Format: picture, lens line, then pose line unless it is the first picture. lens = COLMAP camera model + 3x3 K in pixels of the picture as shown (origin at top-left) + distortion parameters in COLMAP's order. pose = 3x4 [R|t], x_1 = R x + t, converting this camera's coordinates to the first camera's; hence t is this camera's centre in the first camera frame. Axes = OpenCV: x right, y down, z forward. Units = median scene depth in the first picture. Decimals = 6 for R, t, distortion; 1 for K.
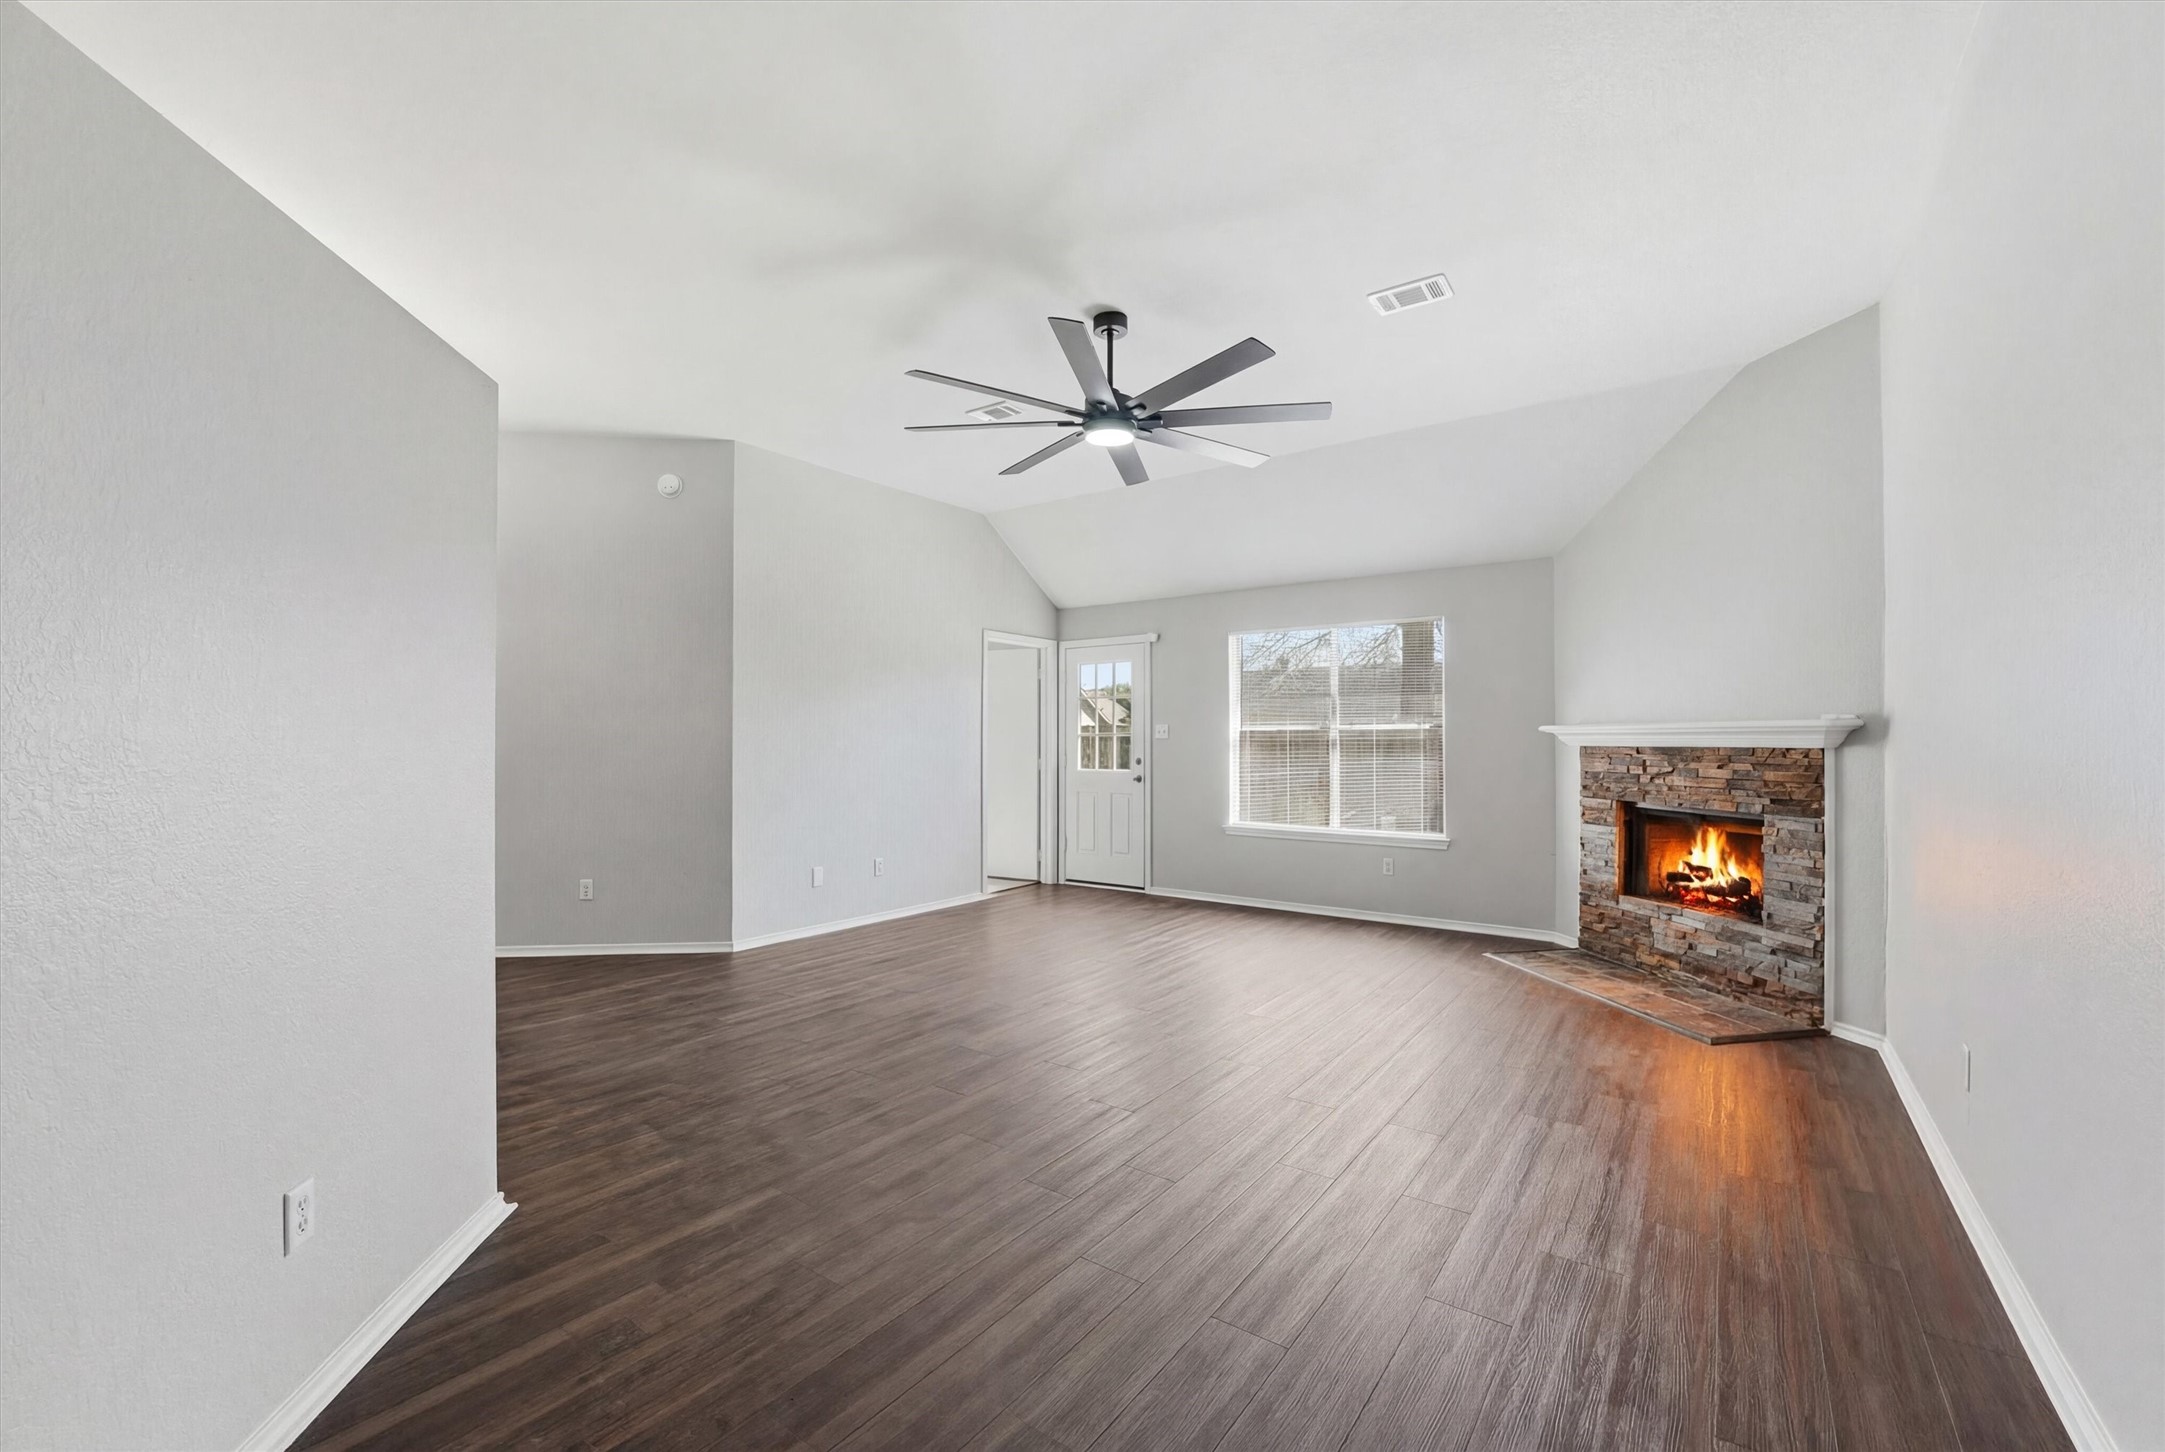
lens RADIAL K [[894.0, 0, 1090.0], [0, 894.0, 741.3], [0, 0, 1]] dist [-0.016386, -0.000056]
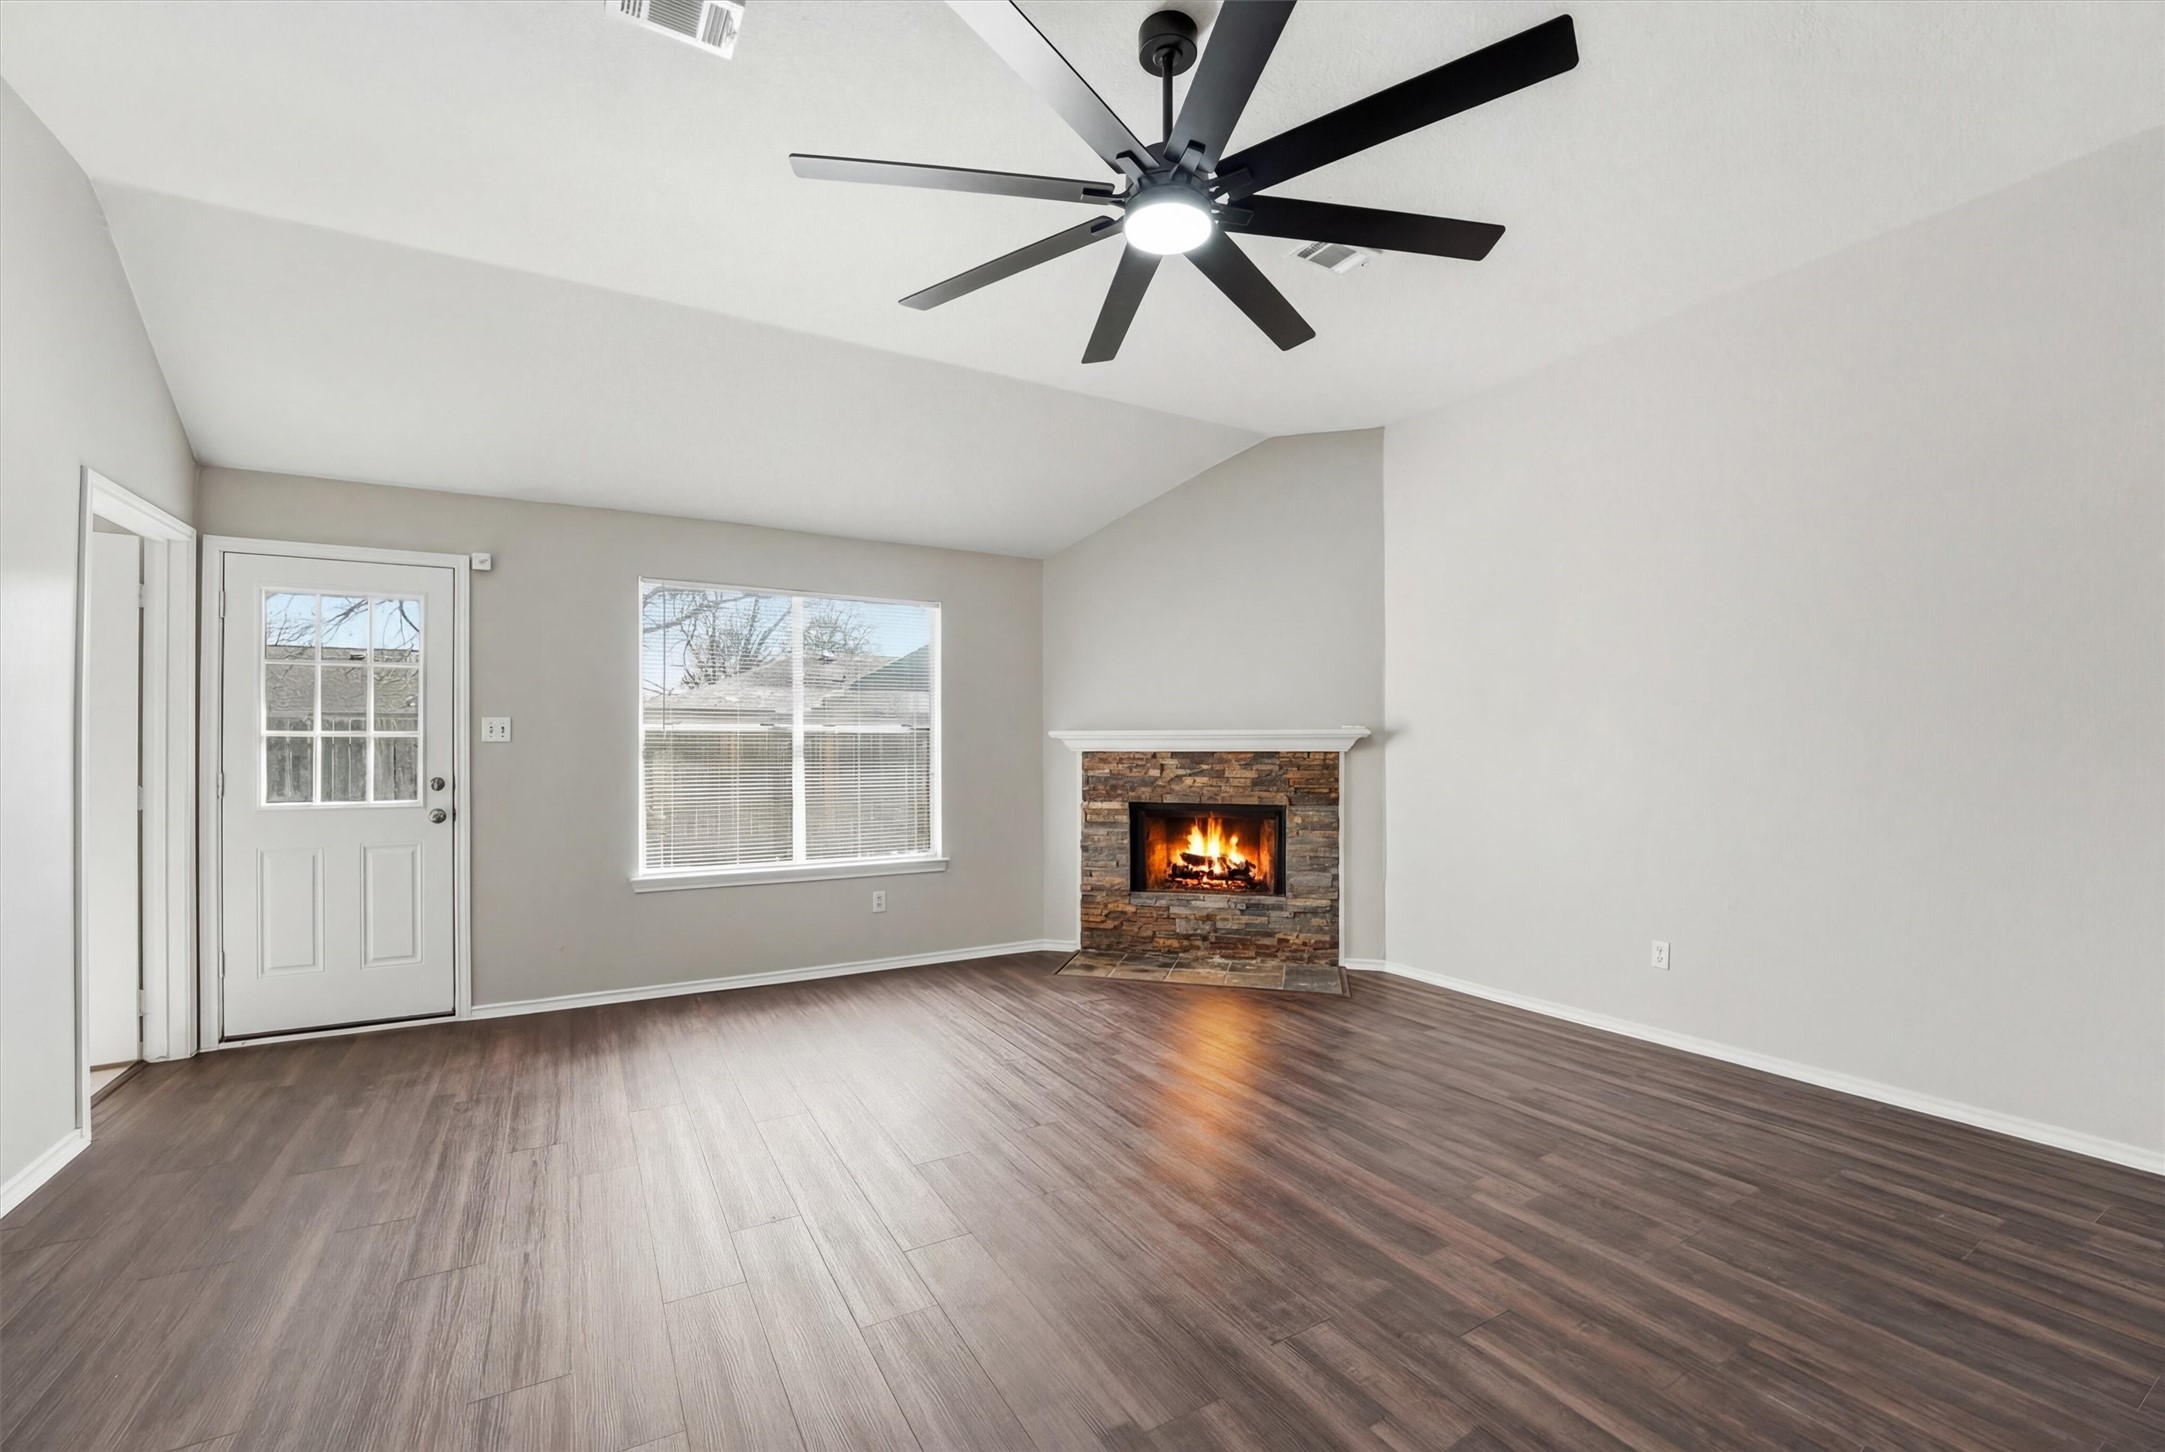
lens RADIAL K [[894.0, 0, 1090.0], [0, 894.0, 741.3], [0, 0, 1]] dist [-0.016386, -0.000056]
pose [[0.417683, 0.003503, 0.908586, -0.393866], [0.000185, 0.999992, -0.003940, -0.001803], [-0.908593, 0.001814, 0.417679, 0.593305]]
